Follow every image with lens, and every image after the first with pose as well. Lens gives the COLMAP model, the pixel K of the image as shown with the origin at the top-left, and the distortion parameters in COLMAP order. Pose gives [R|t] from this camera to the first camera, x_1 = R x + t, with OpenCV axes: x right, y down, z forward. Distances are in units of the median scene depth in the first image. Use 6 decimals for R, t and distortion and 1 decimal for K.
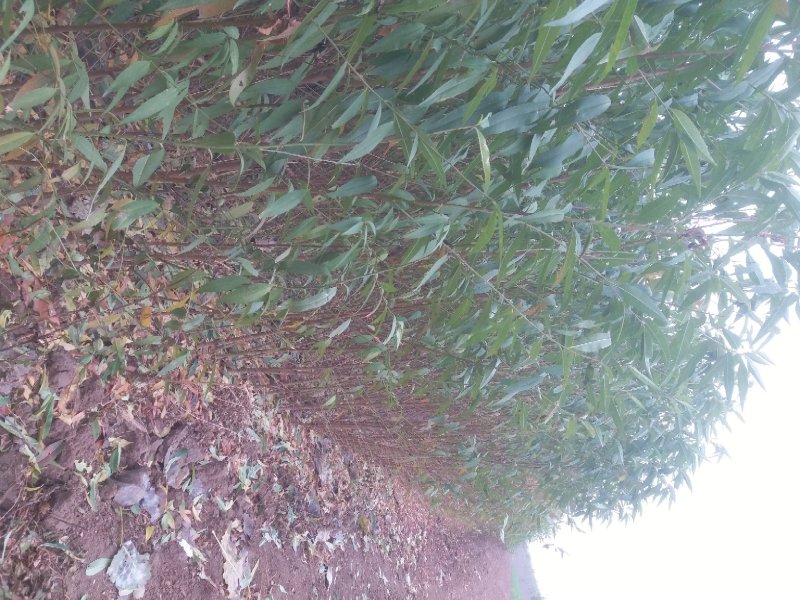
lens RADIAL K [[635.1, 0, 400.3], [0, 635.1, 298.8], [0, 0, 1]] dist [0.008482, -0.056583]
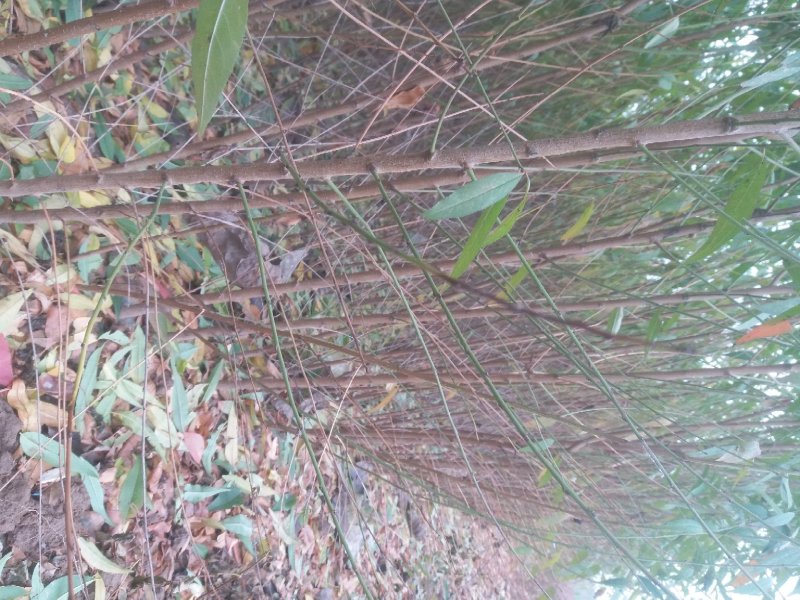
lens RADIAL K [[635.1, 0, 400.3], [0, 635.1, 300.1], [0, 0, 1]] dist [0.008482, -0.056583]
pose [[0.996392, -0.002480, -0.084835, -0.053355], [0.001064, 0.999859, -0.016740, 0.121576], [0.084864, 0.016590, 0.996254, 0.602945]]
